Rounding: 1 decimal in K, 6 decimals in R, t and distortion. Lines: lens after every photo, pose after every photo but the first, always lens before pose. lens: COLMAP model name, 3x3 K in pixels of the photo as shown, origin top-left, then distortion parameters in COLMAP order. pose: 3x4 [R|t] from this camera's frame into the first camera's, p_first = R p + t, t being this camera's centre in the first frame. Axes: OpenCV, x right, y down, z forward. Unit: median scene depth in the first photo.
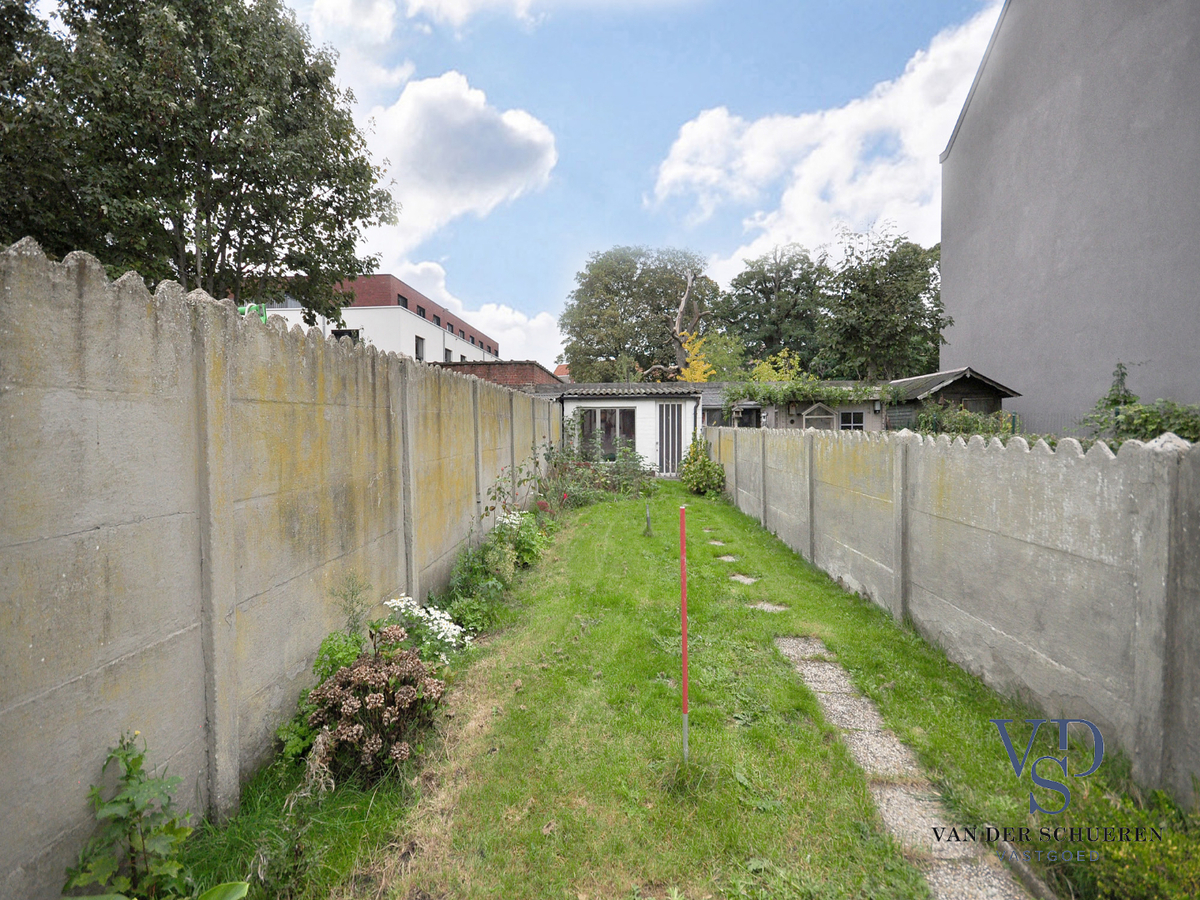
lens RADIAL K [[533.5, 0, 594.5], [0, 533.5, 446.9], [0, 0, 1]] dist [-0.017873, -0.000186]
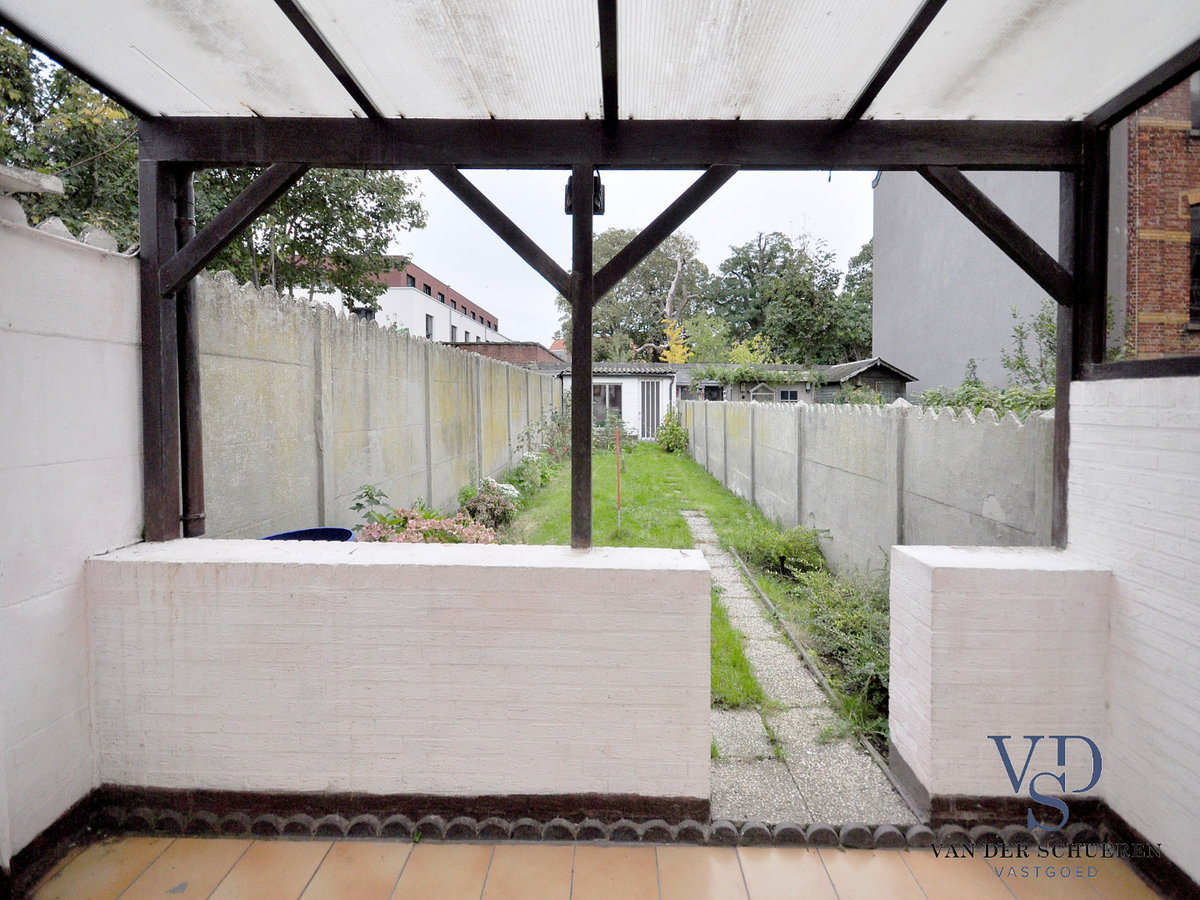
lens RADIAL K [[530.4, 0, 664.1], [0, 530.4, 462.1], [0, 0, 1]] dist [-0.002836, -0.000039]
pose [[0.990759, 0.000635, 0.135630, 0.006699], [-0.010944, 0.997103, 0.075275, 0.013231], [-0.135189, -0.076064, 0.987896, -0.232979]]
